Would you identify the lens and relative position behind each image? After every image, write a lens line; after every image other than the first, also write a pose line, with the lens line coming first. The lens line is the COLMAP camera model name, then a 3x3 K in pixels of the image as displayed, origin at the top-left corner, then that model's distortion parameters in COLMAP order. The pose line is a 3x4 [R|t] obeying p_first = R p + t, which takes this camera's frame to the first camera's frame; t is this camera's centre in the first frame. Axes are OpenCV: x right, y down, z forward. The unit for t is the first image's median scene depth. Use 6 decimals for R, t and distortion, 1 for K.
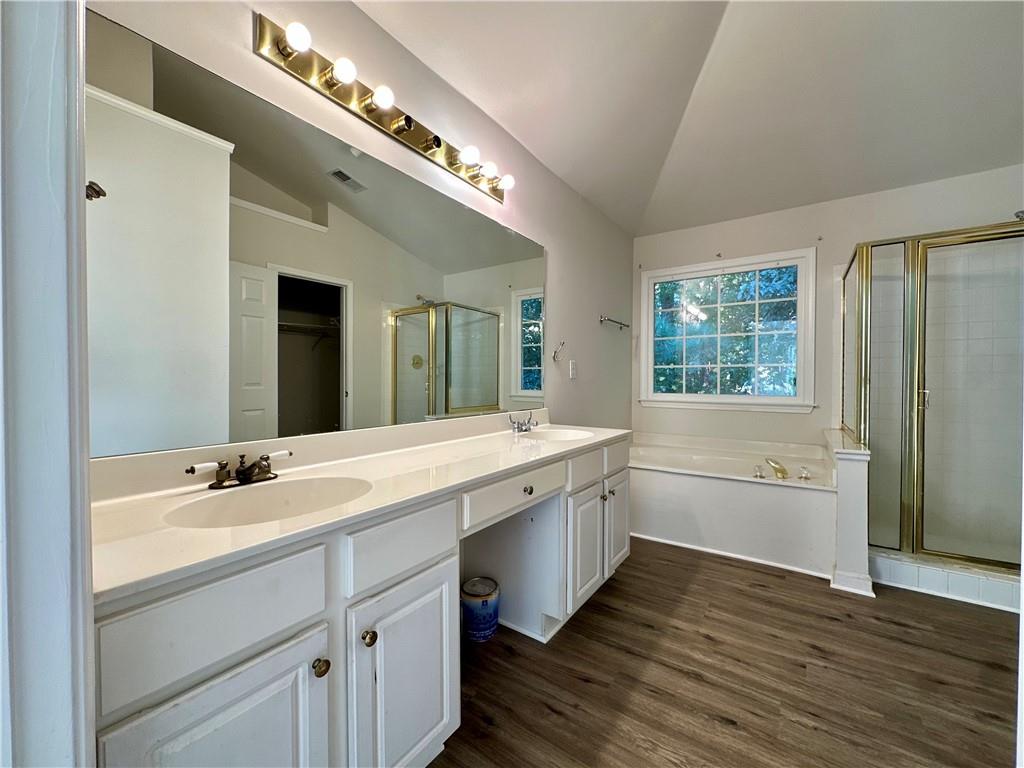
lens RADIAL K [[408.9, 0, 510.0], [0, 408.9, 384.3], [0, 0, 1]] dist [-0.008306, -0.000438]
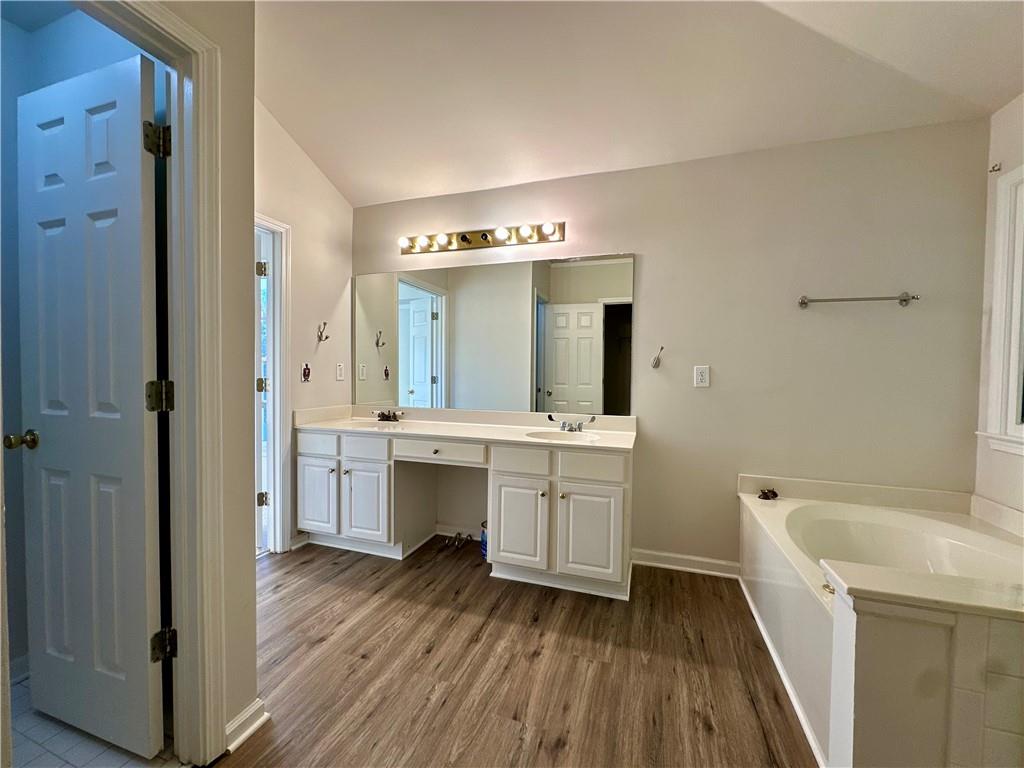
lens RADIAL K [[408.9, 0, 511.1], [0, 408.9, 384.5], [0, 0, 1]] dist [-0.008306, -0.000438]
pose [[0.279579, 0.027897, -0.959717, 1.457276], [-0.019495, 0.999537, 0.023375, -0.054185], [0.959925, 0.012174, 0.279994, 0.683821]]
